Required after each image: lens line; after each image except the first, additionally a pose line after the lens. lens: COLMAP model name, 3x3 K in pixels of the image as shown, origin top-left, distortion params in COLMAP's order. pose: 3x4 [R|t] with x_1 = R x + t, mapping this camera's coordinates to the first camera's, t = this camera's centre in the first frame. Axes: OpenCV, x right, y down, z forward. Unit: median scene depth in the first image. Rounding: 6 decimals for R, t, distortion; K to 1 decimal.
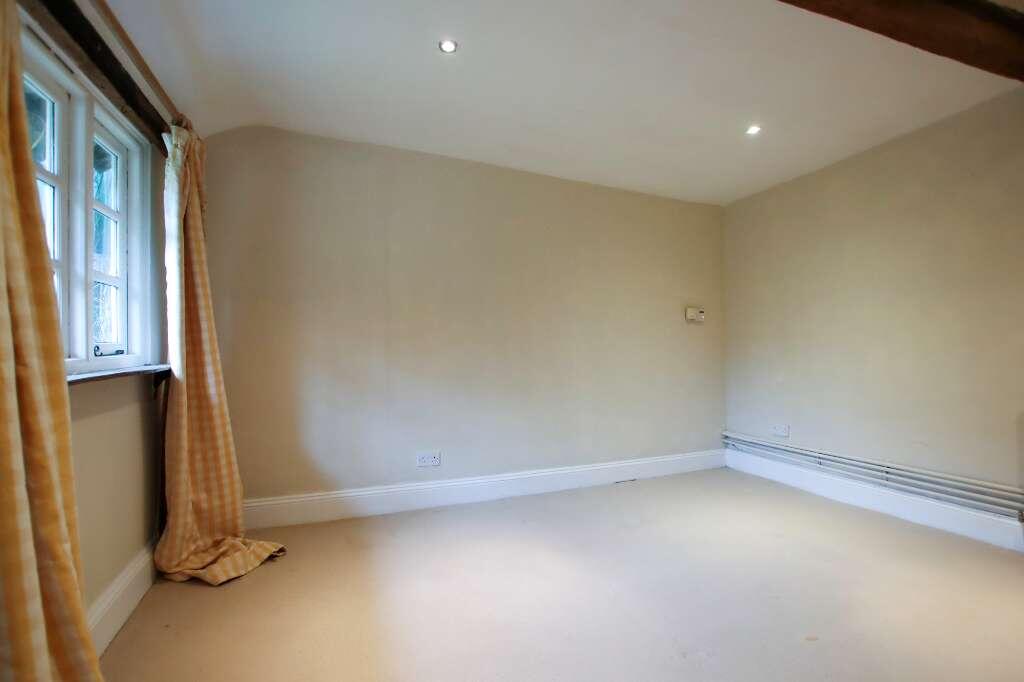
lens RADIAL K [[496.0, 0, 514.9], [0, 496.0, 352.2], [0, 0, 1]] dist [-0.013438, 0.000314]
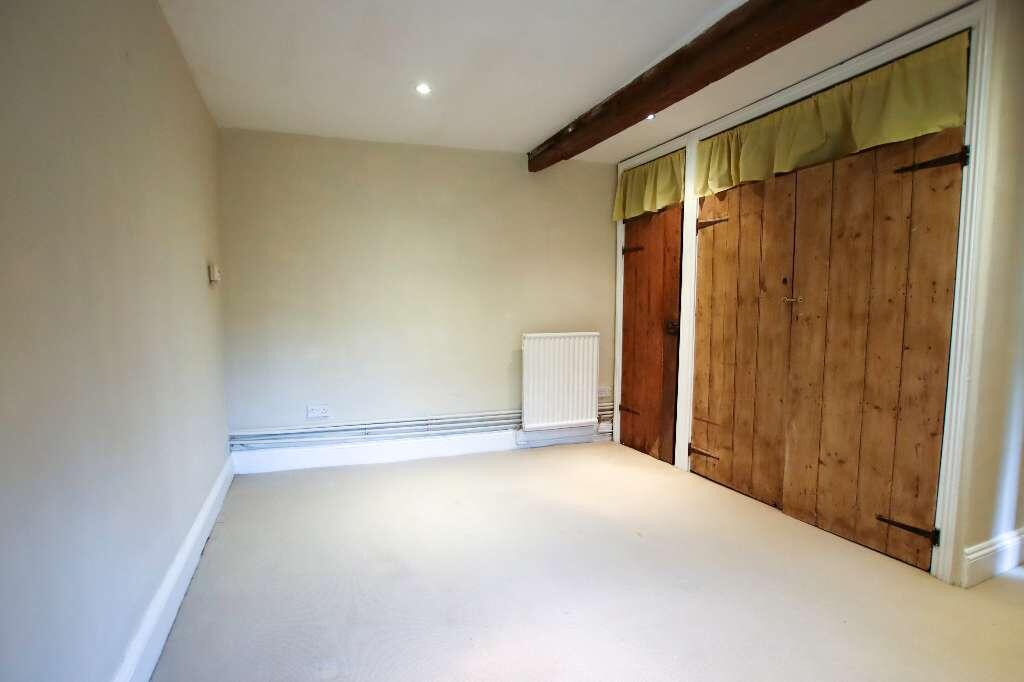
lens RADIAL K [[496.0, 0, 514.9], [0, 496.0, 352.2], [0, 0, 1]] dist [-0.013438, 0.000314]
pose [[0.026330, -0.088335, 0.995743, -0.372061], [-0.001670, 0.996083, 0.088410, -0.035402], [-0.999652, -0.003991, 0.026080, 0.631082]]
